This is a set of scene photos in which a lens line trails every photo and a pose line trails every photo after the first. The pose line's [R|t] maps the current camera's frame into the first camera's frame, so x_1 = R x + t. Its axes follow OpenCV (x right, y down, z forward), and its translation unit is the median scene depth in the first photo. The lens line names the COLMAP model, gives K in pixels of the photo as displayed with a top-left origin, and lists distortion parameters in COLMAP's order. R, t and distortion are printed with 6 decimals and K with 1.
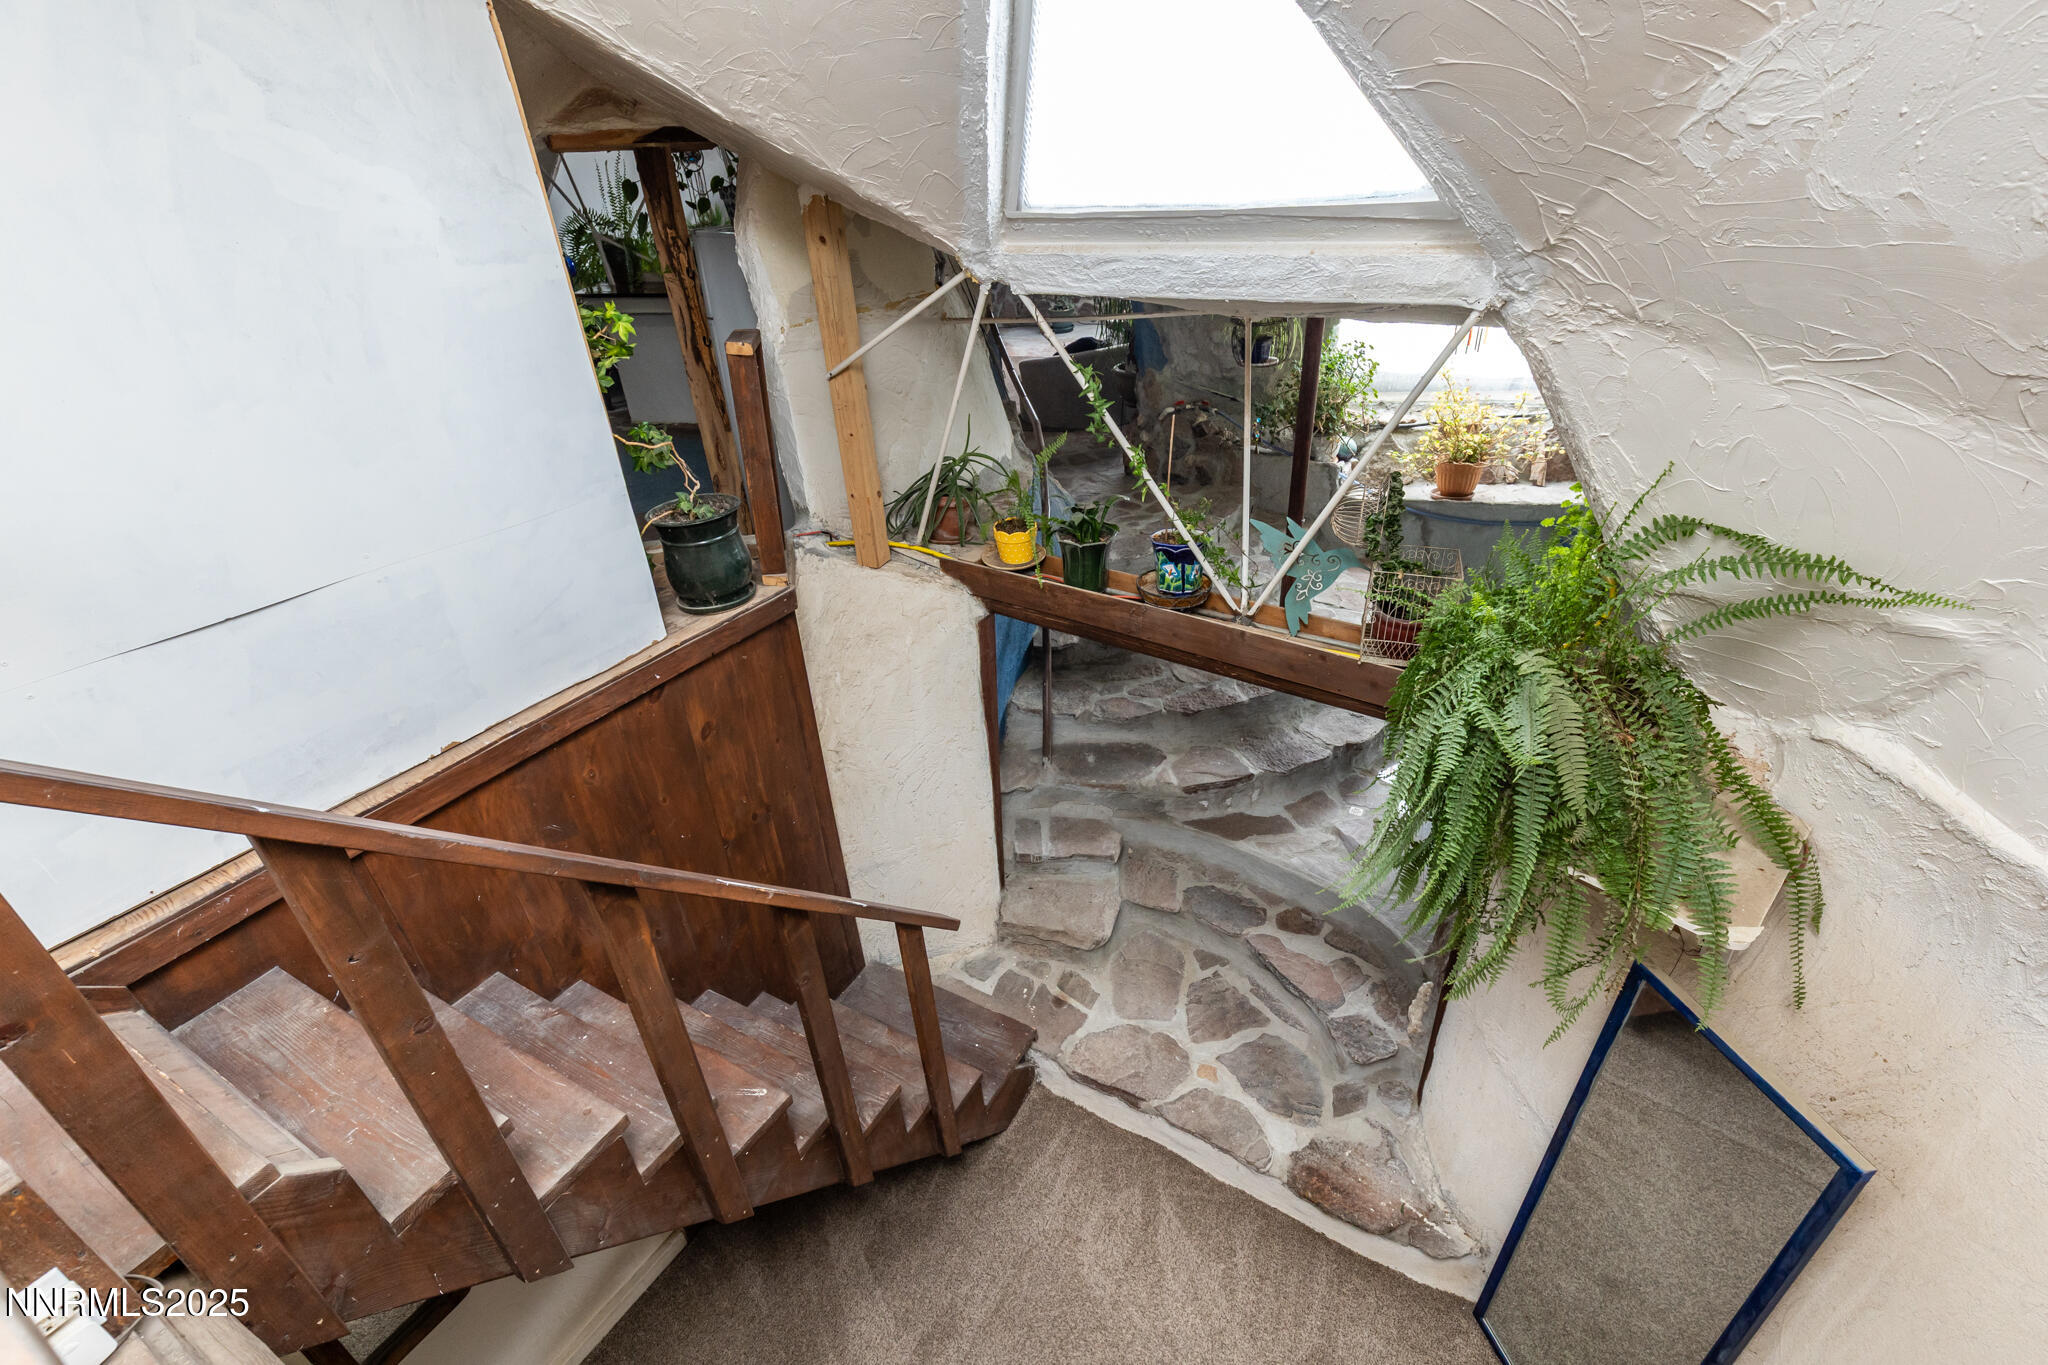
lens RADIAL K [[915.8, 0, 1032.4], [0, 915.8, 681.6], [0, 0, 1]] dist [0.004559, -0.001318]
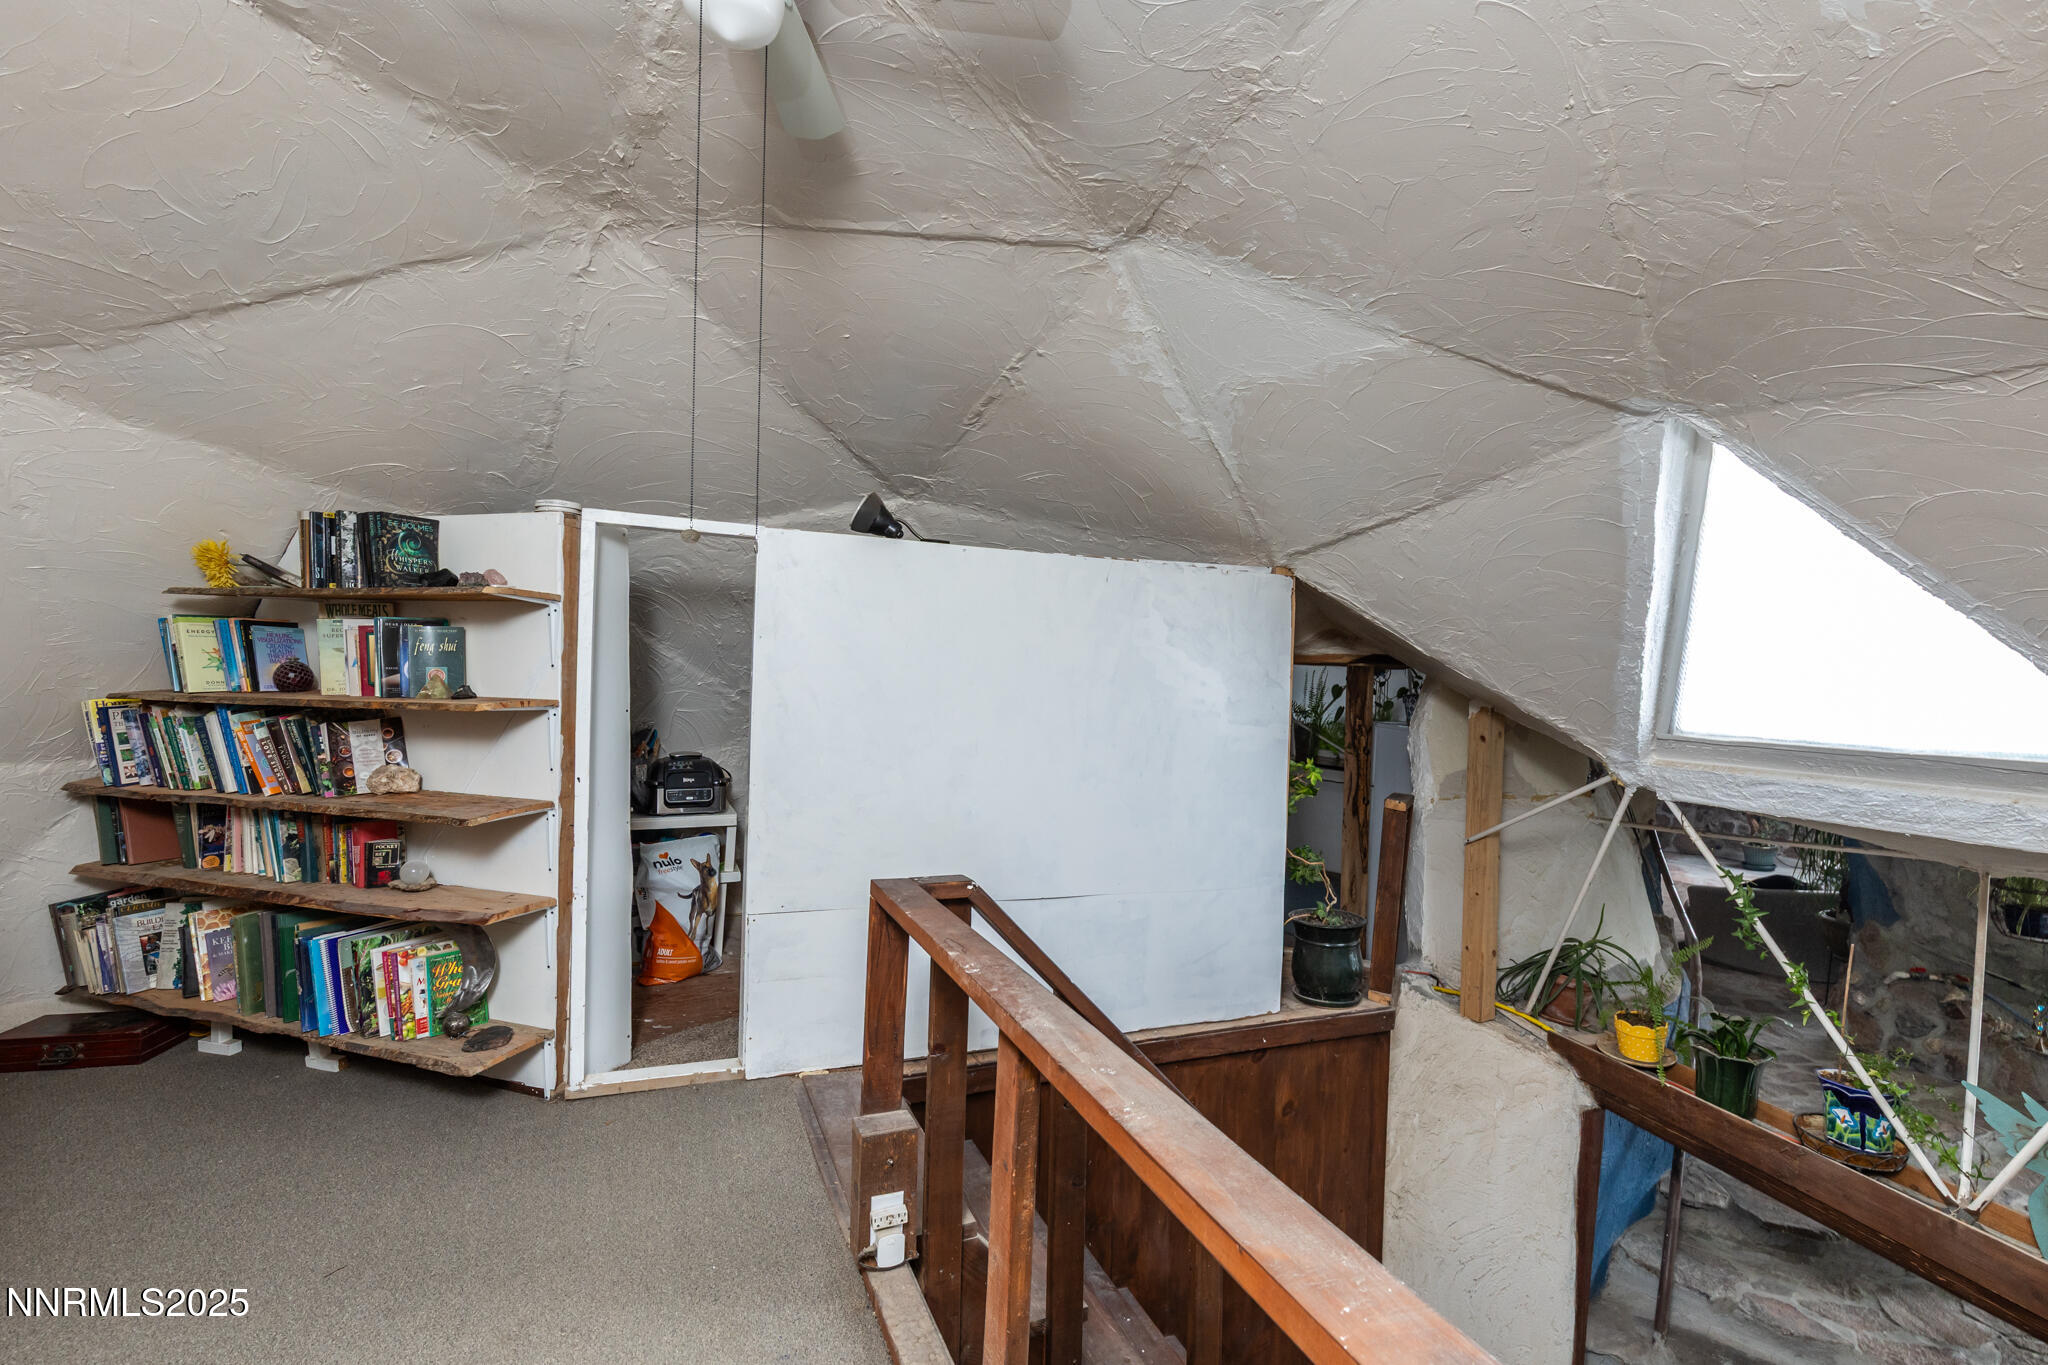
lens RADIAL K [[915.8, 0, 1028.1], [0, 915.8, 691.1], [0, 0, 1]] dist [0.004559, -0.001318]
pose [[0.782937, 0.082449, -0.616614, 0.048049], [-0.365259, 0.863271, -0.348353, 0.116433], [0.503583, 0.497962, 0.706001, -0.212047]]
